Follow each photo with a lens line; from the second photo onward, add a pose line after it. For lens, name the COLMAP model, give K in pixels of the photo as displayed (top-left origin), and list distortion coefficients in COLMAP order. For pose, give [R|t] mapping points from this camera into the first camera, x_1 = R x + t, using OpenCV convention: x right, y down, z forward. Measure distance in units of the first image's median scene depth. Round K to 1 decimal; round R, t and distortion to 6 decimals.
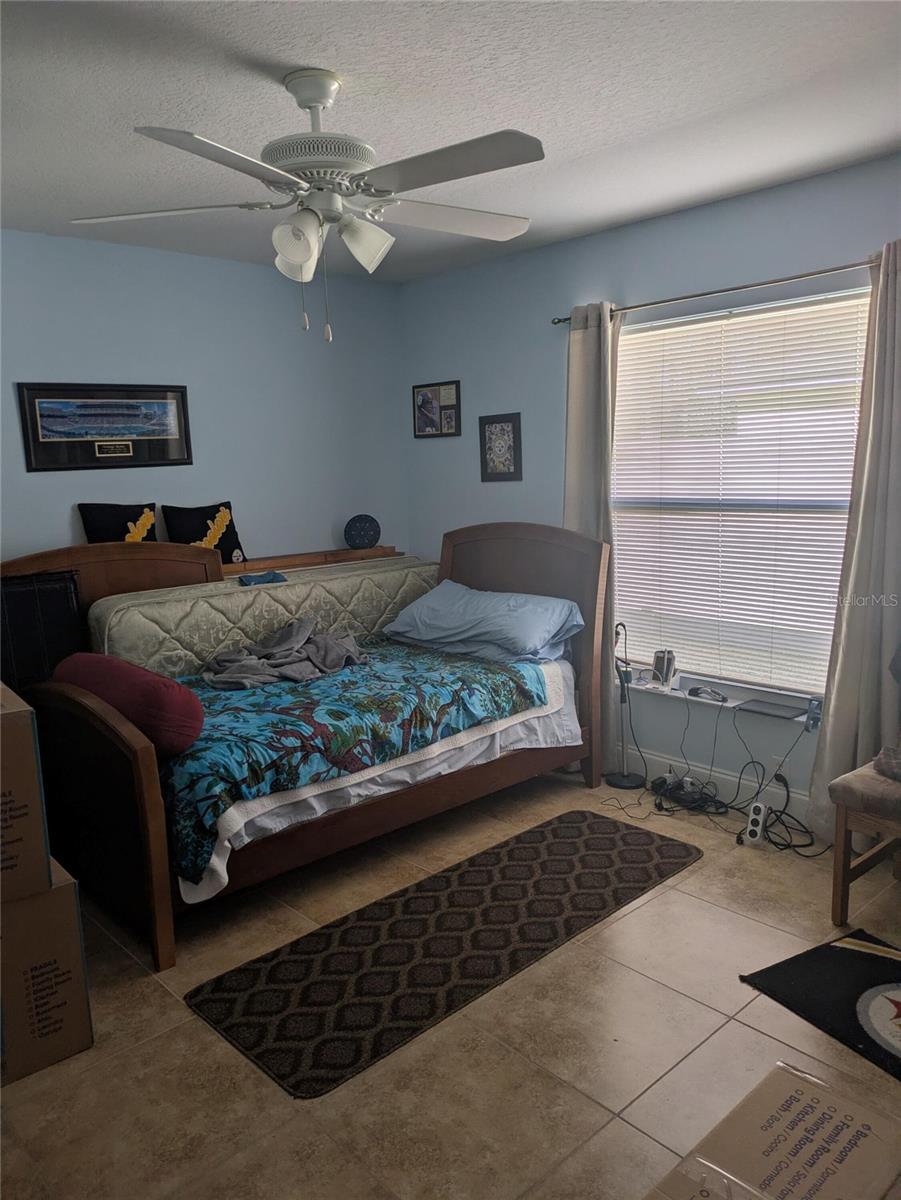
lens RADIAL K [[889.7, 0, 443.6], [0, 889.7, 606.4], [0, 0, 1]] dist [0.045668, -0.051414]
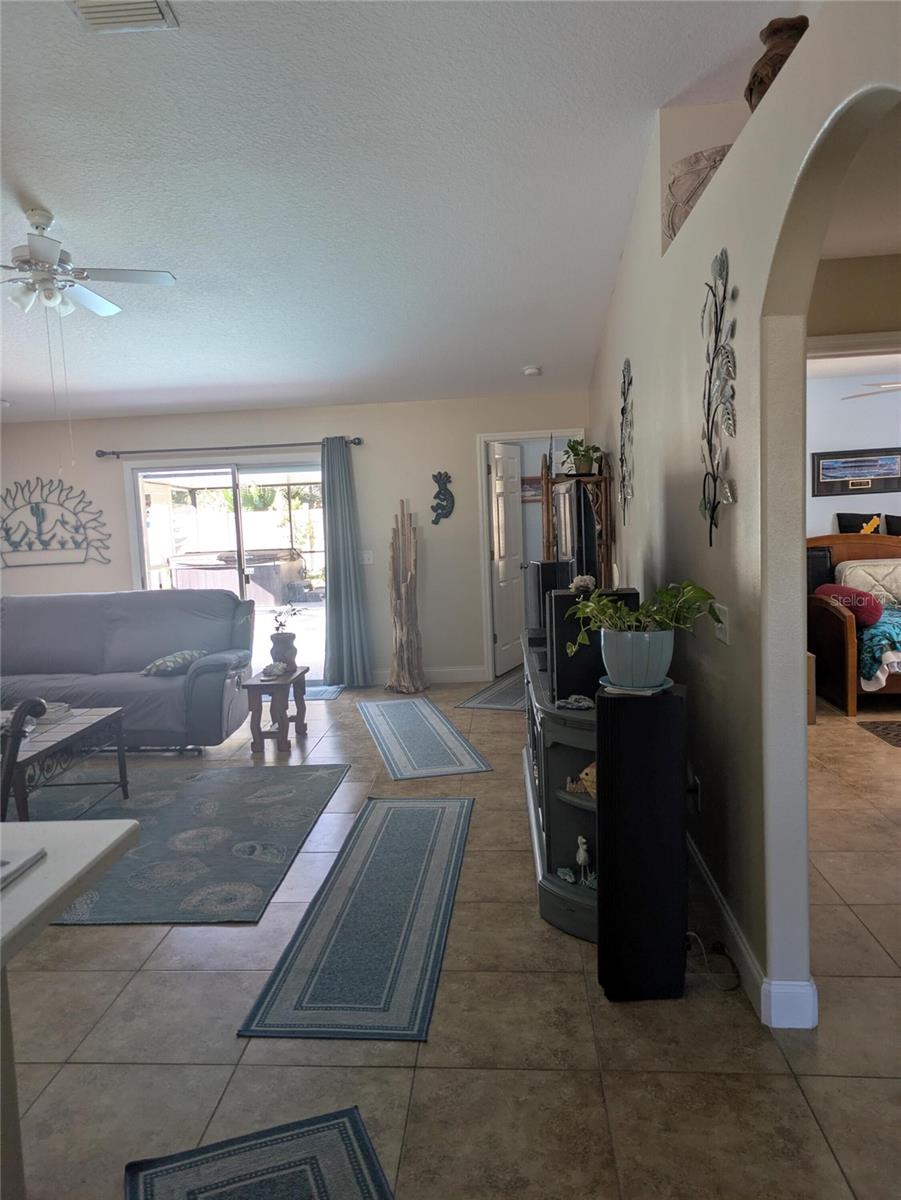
lens RADIAL K [[889.7, 0, 443.5], [0, 889.7, 599.1], [0, 0, 1]] dist [0.045668, -0.051414]
pose [[0.680733, 0.069474, -0.729230, 0.580270], [-0.098822, 0.995102, 0.002554, 0.197463], [0.725835, 0.070325, 0.684264, -1.227860]]
